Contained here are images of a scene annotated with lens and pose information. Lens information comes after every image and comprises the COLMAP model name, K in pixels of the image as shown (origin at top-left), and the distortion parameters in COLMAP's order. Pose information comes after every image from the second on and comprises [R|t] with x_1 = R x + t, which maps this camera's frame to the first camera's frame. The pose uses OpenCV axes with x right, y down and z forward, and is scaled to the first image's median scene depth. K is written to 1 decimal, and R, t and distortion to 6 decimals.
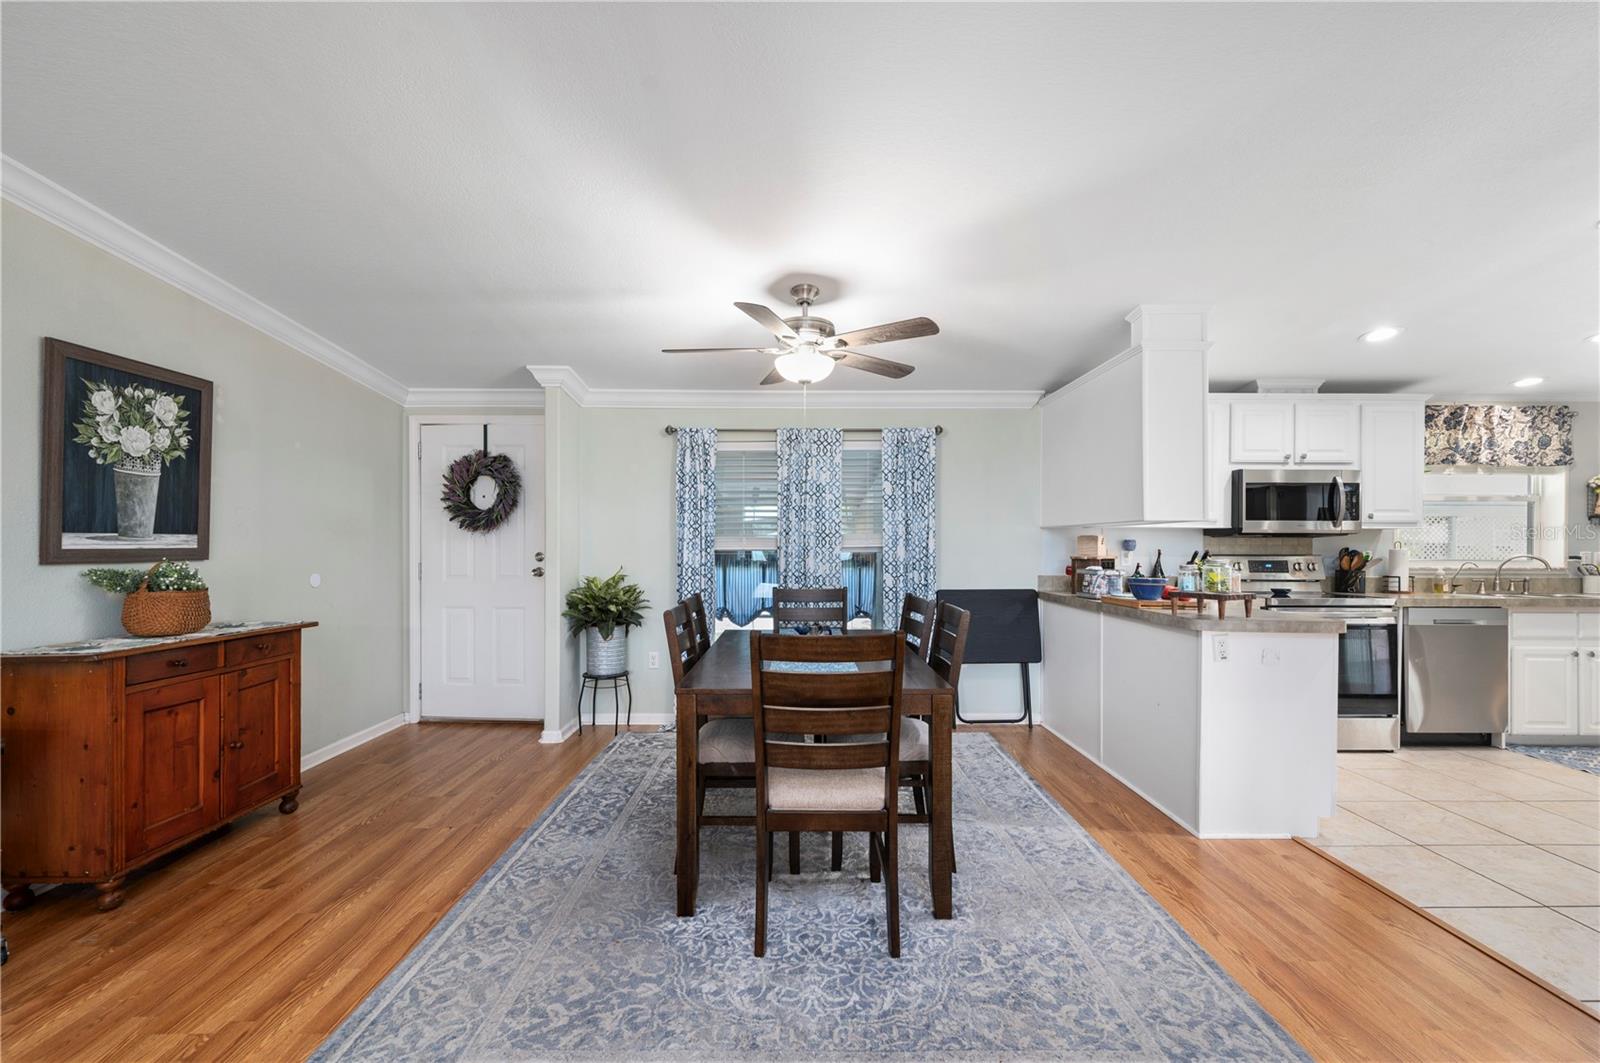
lens RADIAL K [[661.7, 0, 795.5], [0, 661.7, 543.9], [0, 0, 1]] dist [-0.000453, 0.000104]
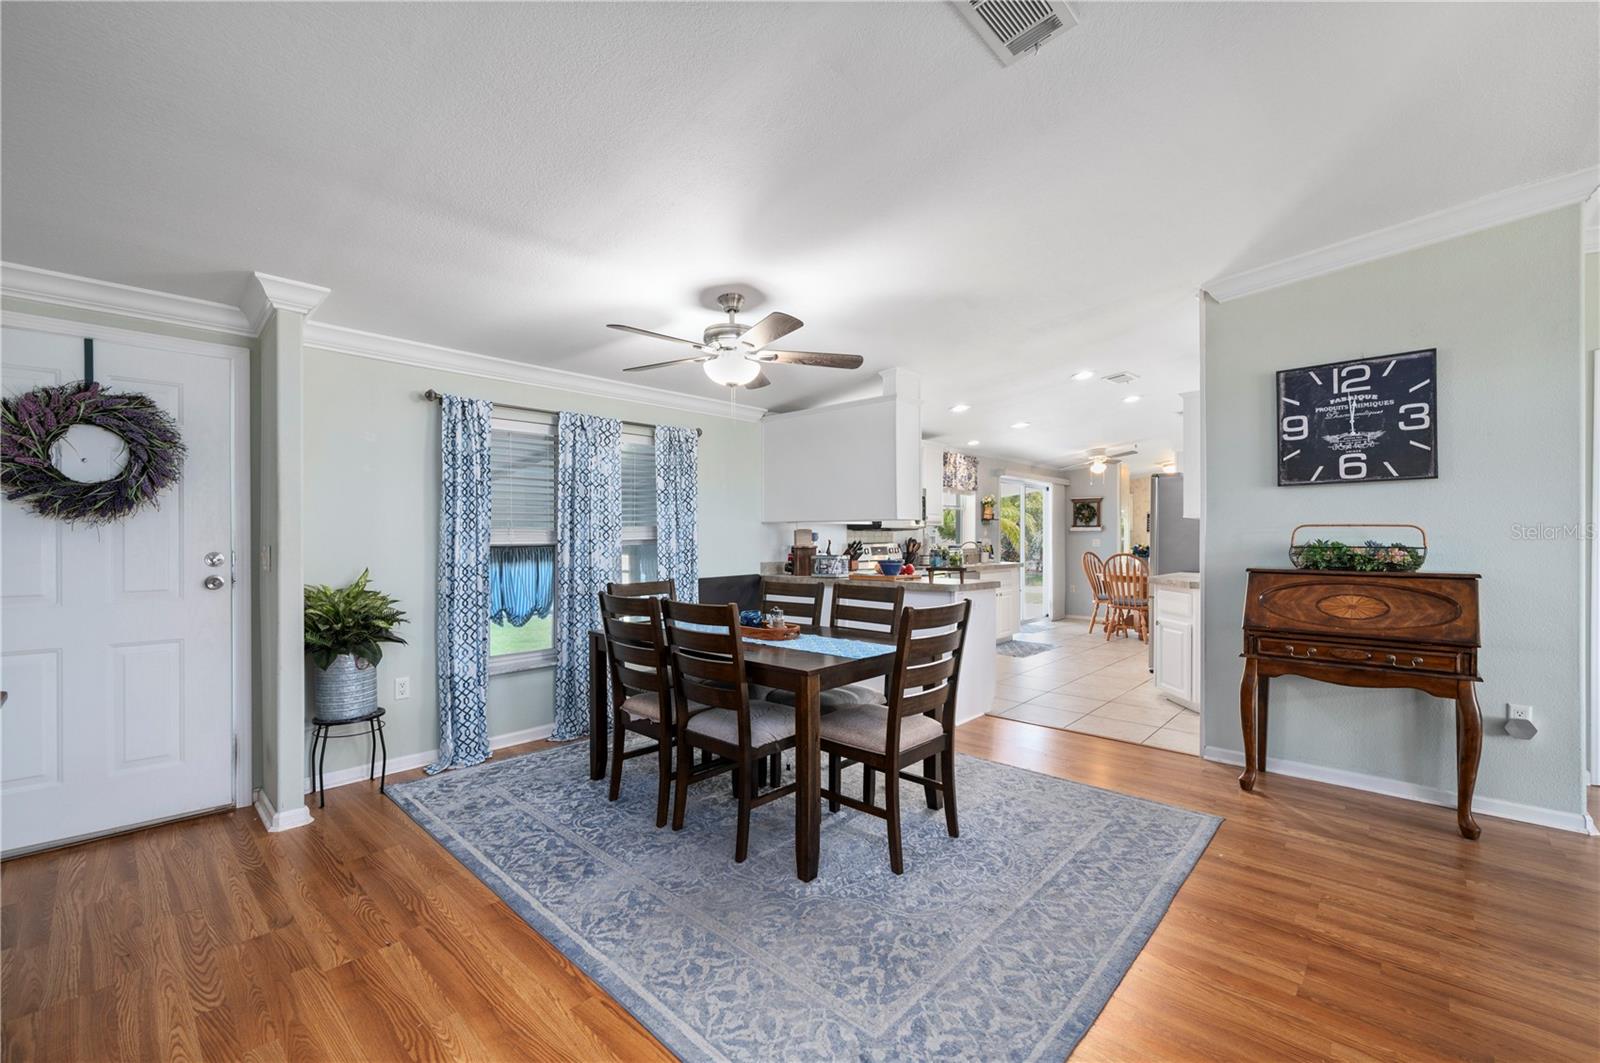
lens RADIAL K [[661.4, 0, 798.0], [0, 661.4, 536.8], [0, 0, 1]] dist [-0.001117, -0.000076]
pose [[0.683947, -0.005074, 0.729514, -0.493836], [0.004687, 0.999986, 0.002560, -0.001717], [-0.729517, 0.001668, 0.683961, 0.138721]]
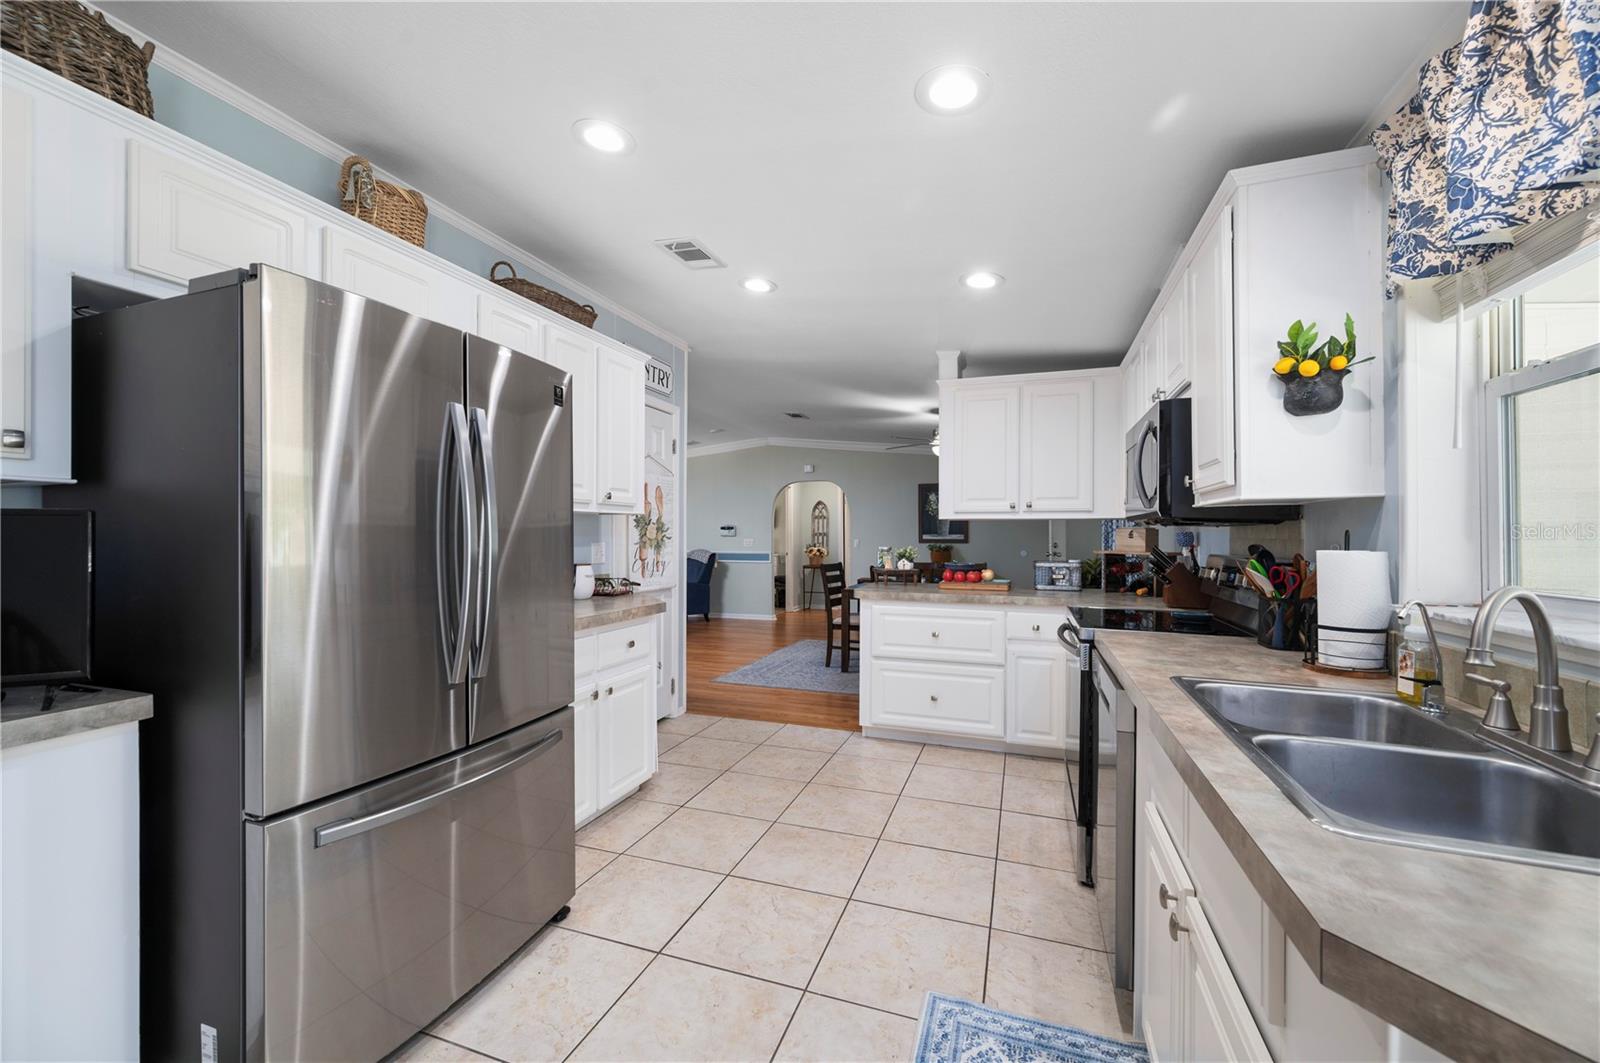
lens RADIAL K [[634.1, 0, 800.0], [0, 634.1, 531.5], [0, 0, 1]] dist [0.001107, 0.000348]
pose [[-0.336624, -0.009552, -0.941591, 1.411598], [-0.004253, 0.999954, -0.008624, -0.000101], [0.941630, 0.001101, -0.336649, 0.874384]]
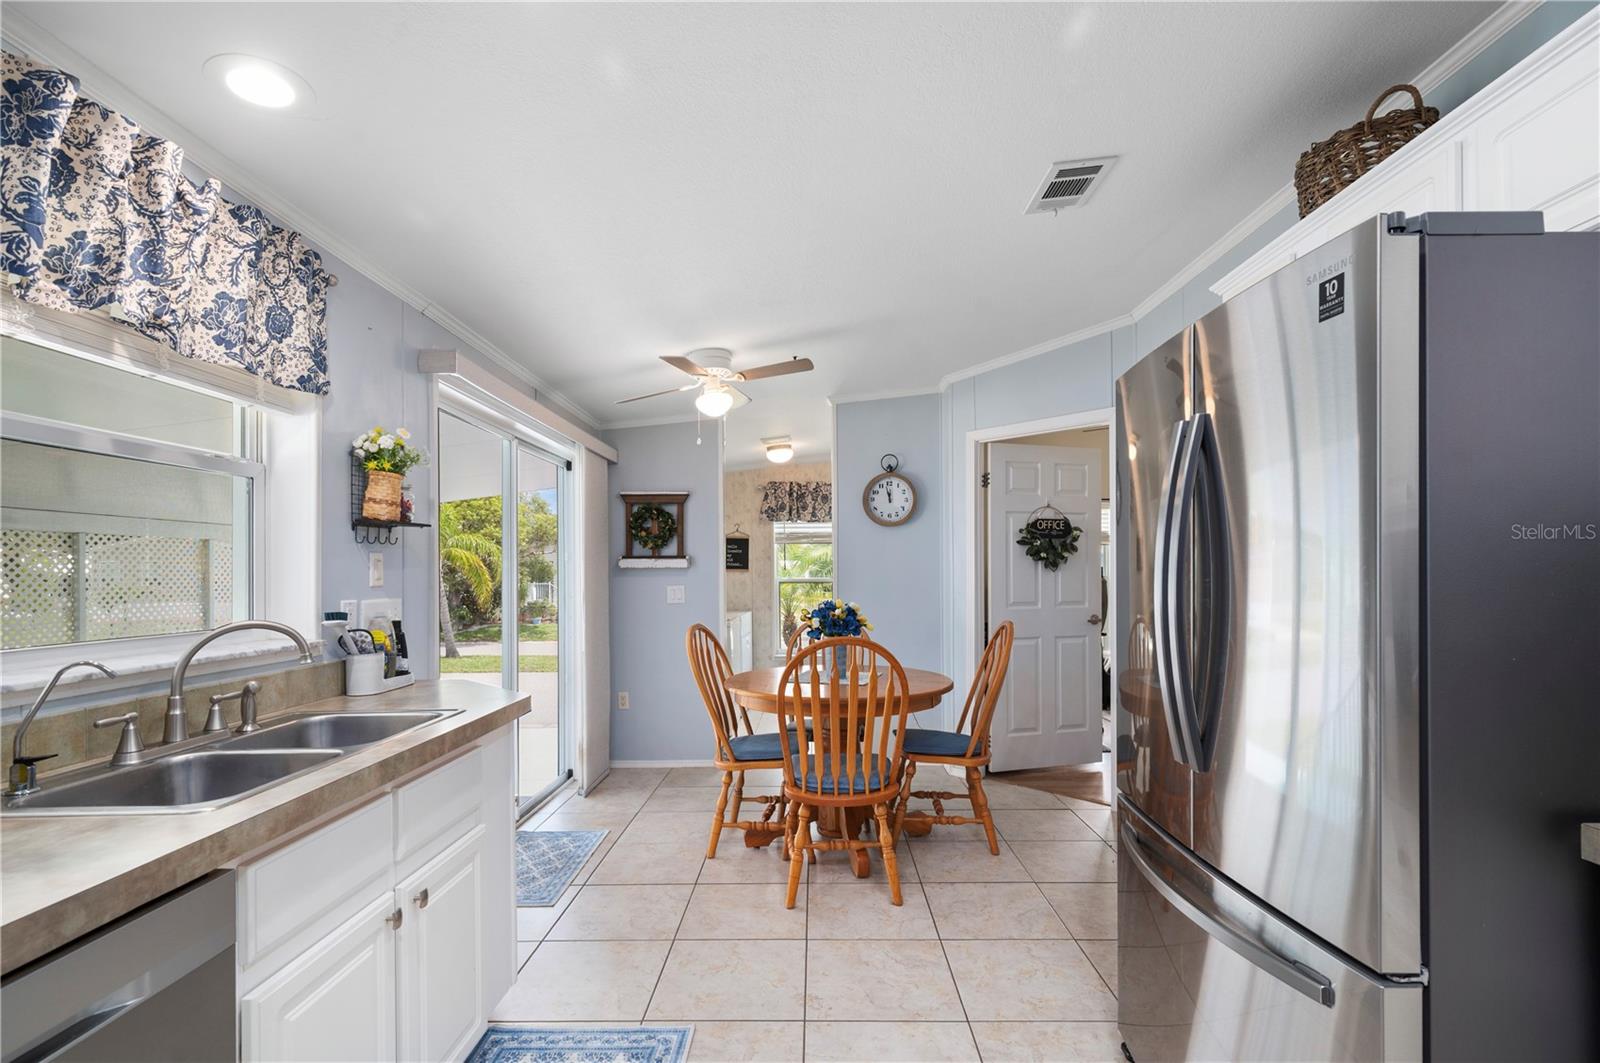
lens RADIAL K [[727.0, 0, 802.9], [0, 727.0, 567.0], [0, 0, 1]] dist [0.000594, 0.000749]
pose [[0.019197, 0.002715, 0.999812, 0.759149], [0.009559, 0.999950, -0.002898, -0.006810], [-0.999770, 0.009613, 0.019170, 0.731472]]
